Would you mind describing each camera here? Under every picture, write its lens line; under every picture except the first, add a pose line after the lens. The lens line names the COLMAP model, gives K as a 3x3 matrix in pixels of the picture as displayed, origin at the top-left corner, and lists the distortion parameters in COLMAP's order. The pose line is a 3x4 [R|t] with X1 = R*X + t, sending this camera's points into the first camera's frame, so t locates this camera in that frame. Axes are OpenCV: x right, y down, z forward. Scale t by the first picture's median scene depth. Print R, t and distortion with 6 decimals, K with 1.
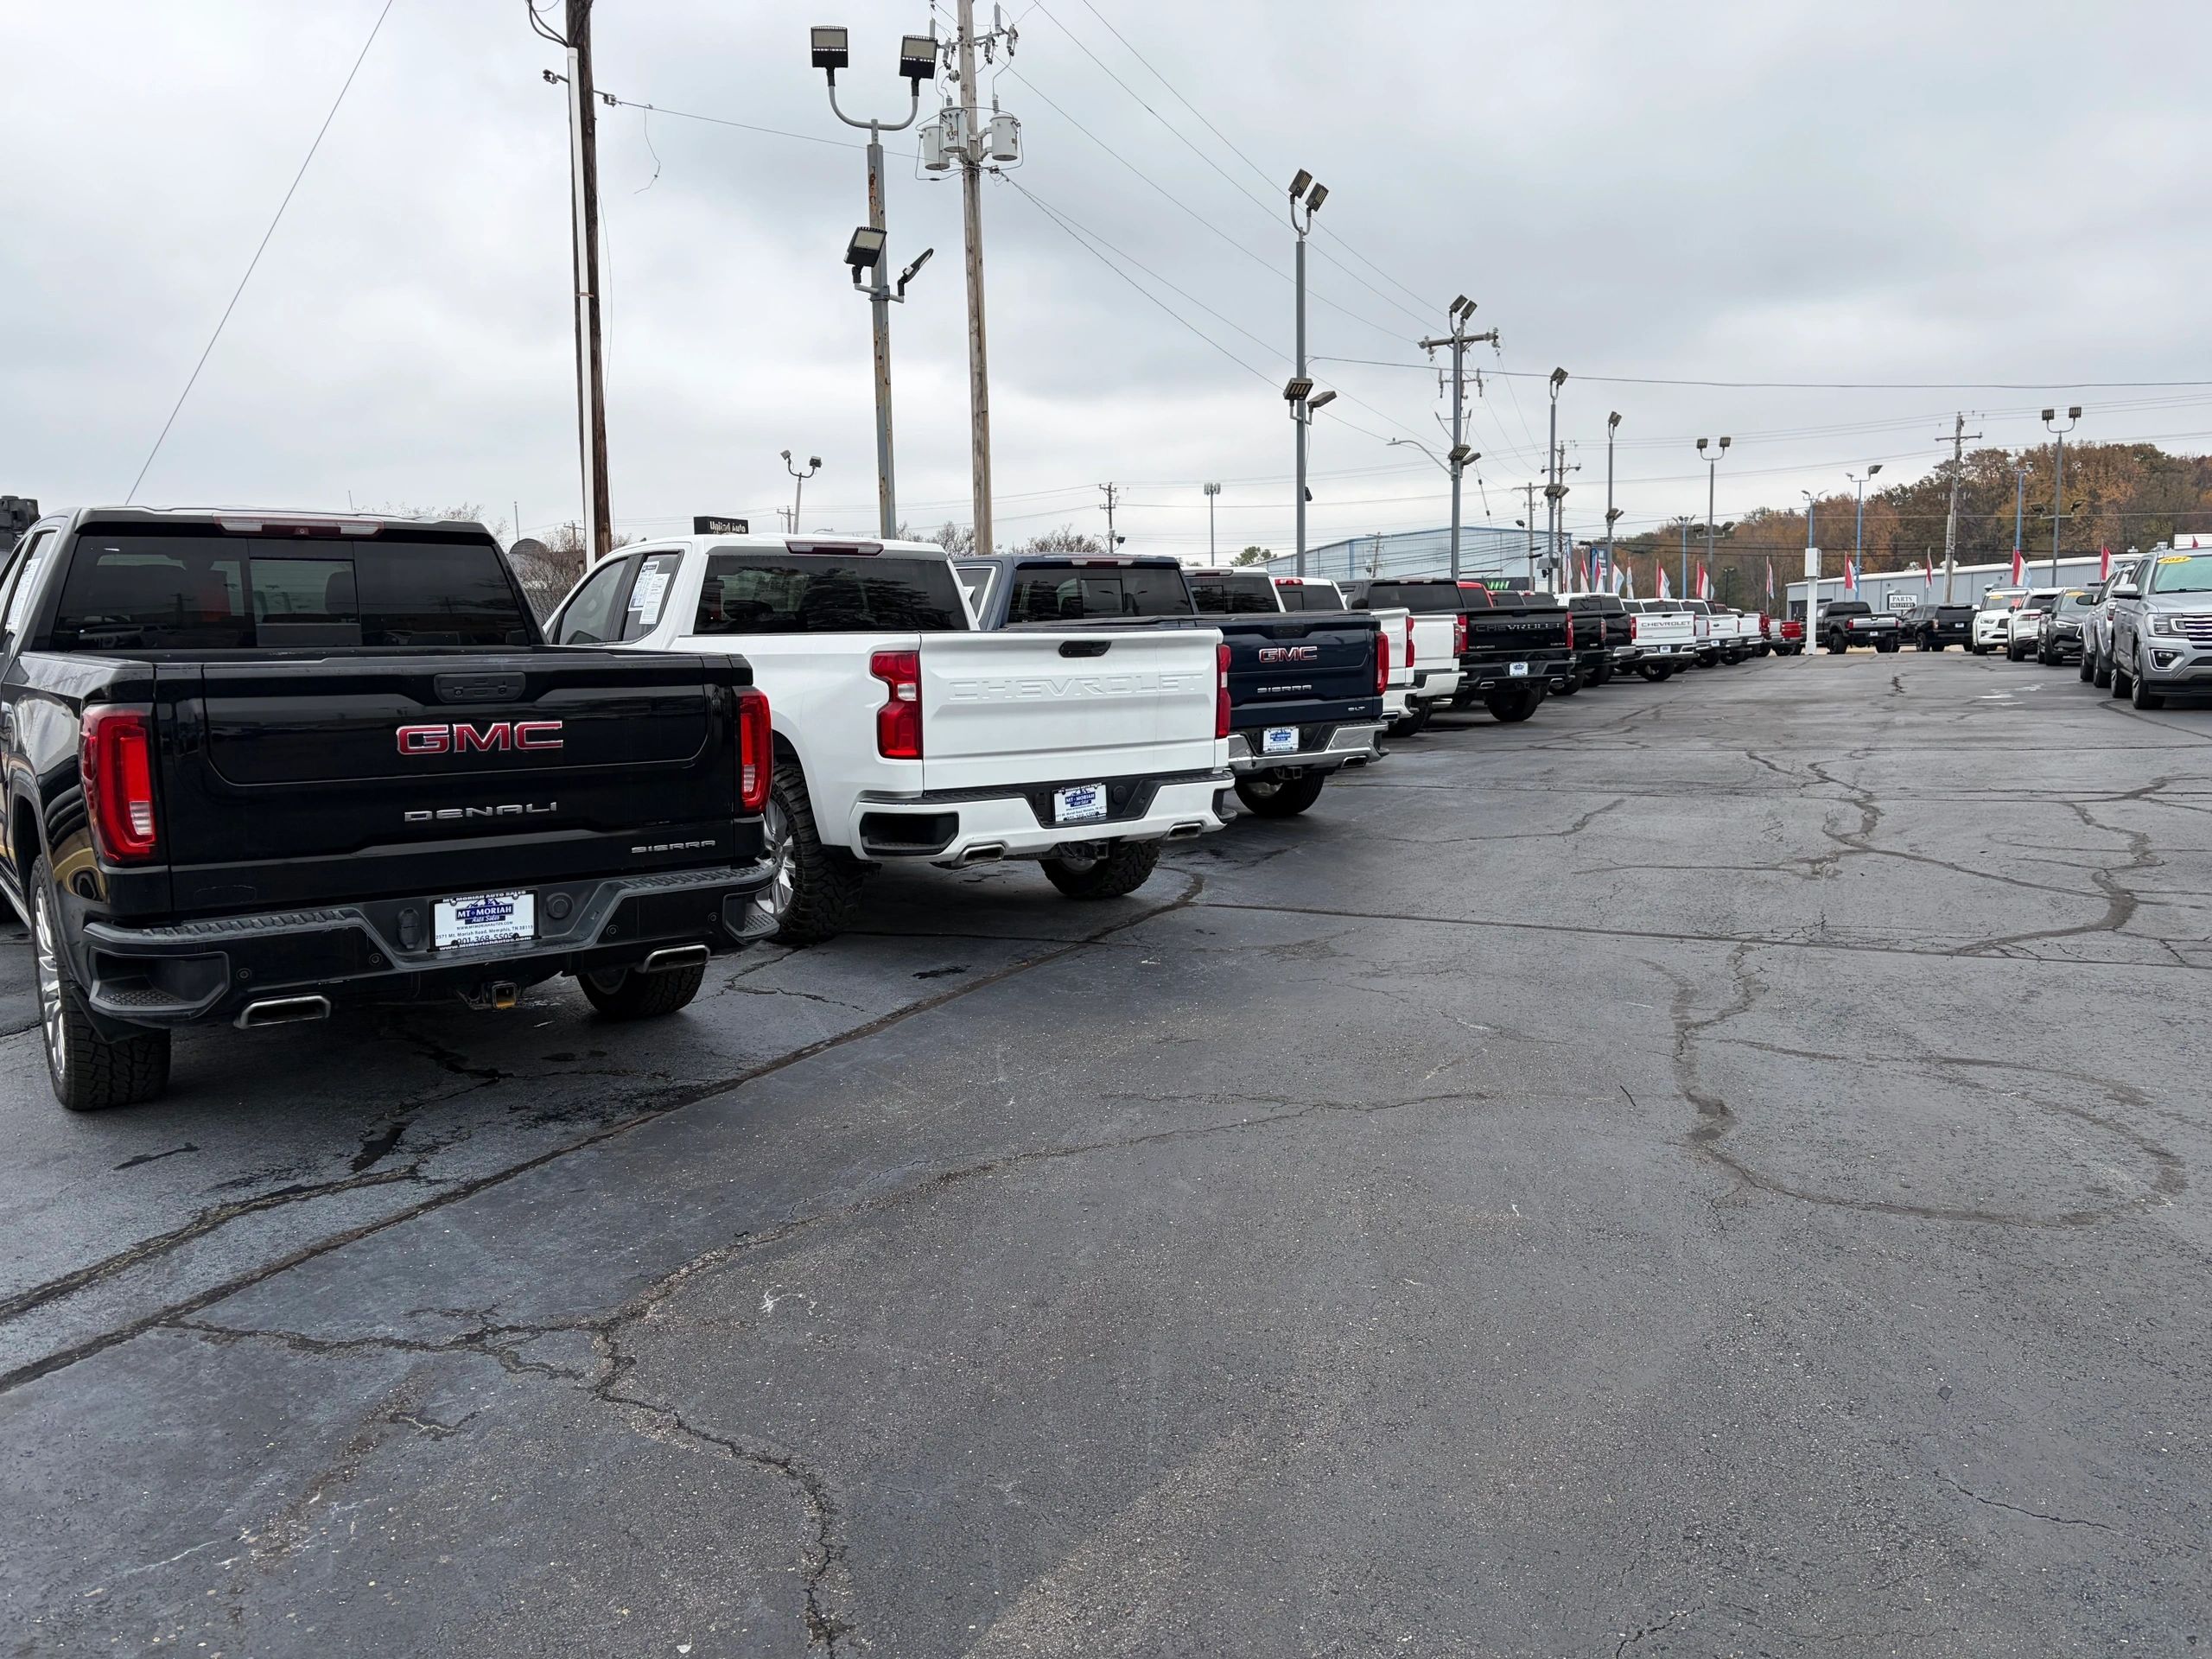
lens RADIAL K [[1707.3, 0, 1101.4], [0, 1707.3, 830.6], [0, 0, 1]] dist [0.065768, -0.089265]
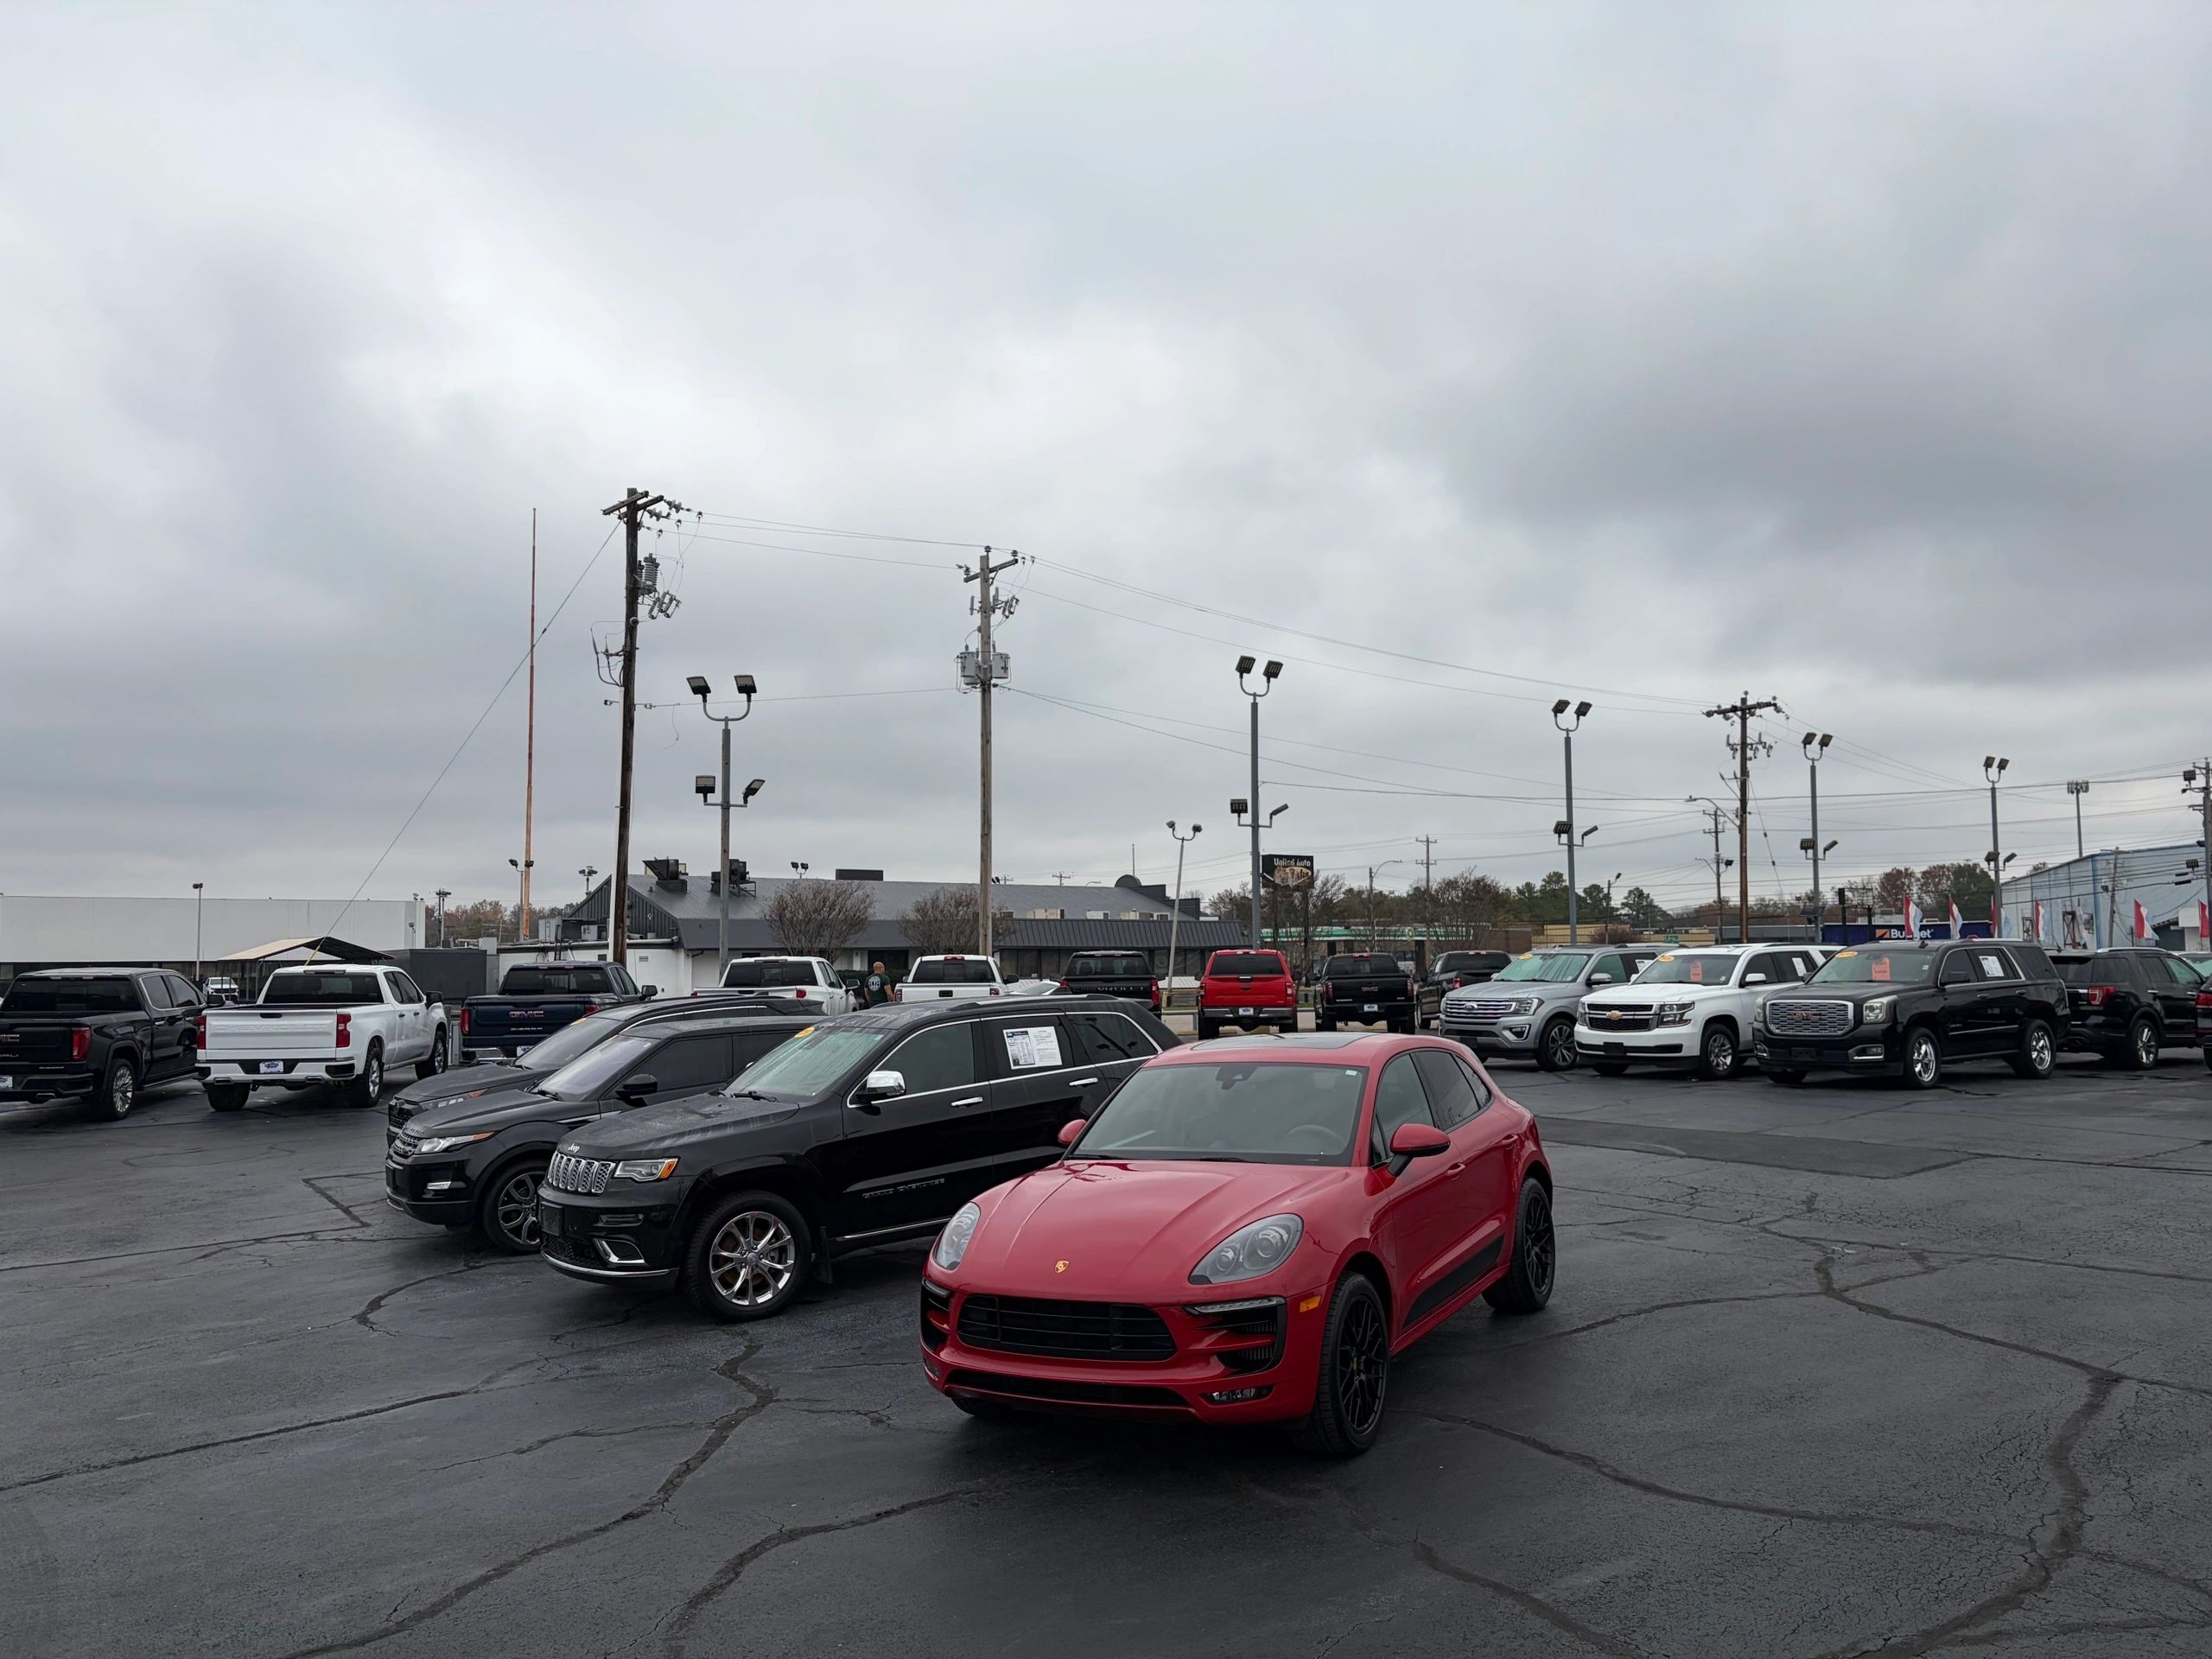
lens RADIAL K [[1707.3, 0, 1101.4], [0, 1707.3, 830.6], [0, 0, 1]] dist [0.065768, -0.089265]
pose [[0.876416, -0.017547, -0.481235, 1.136217], [-0.066805, 0.985243, -0.157587, -0.018853], [0.476899, 0.170261, 0.862310, -0.409186]]
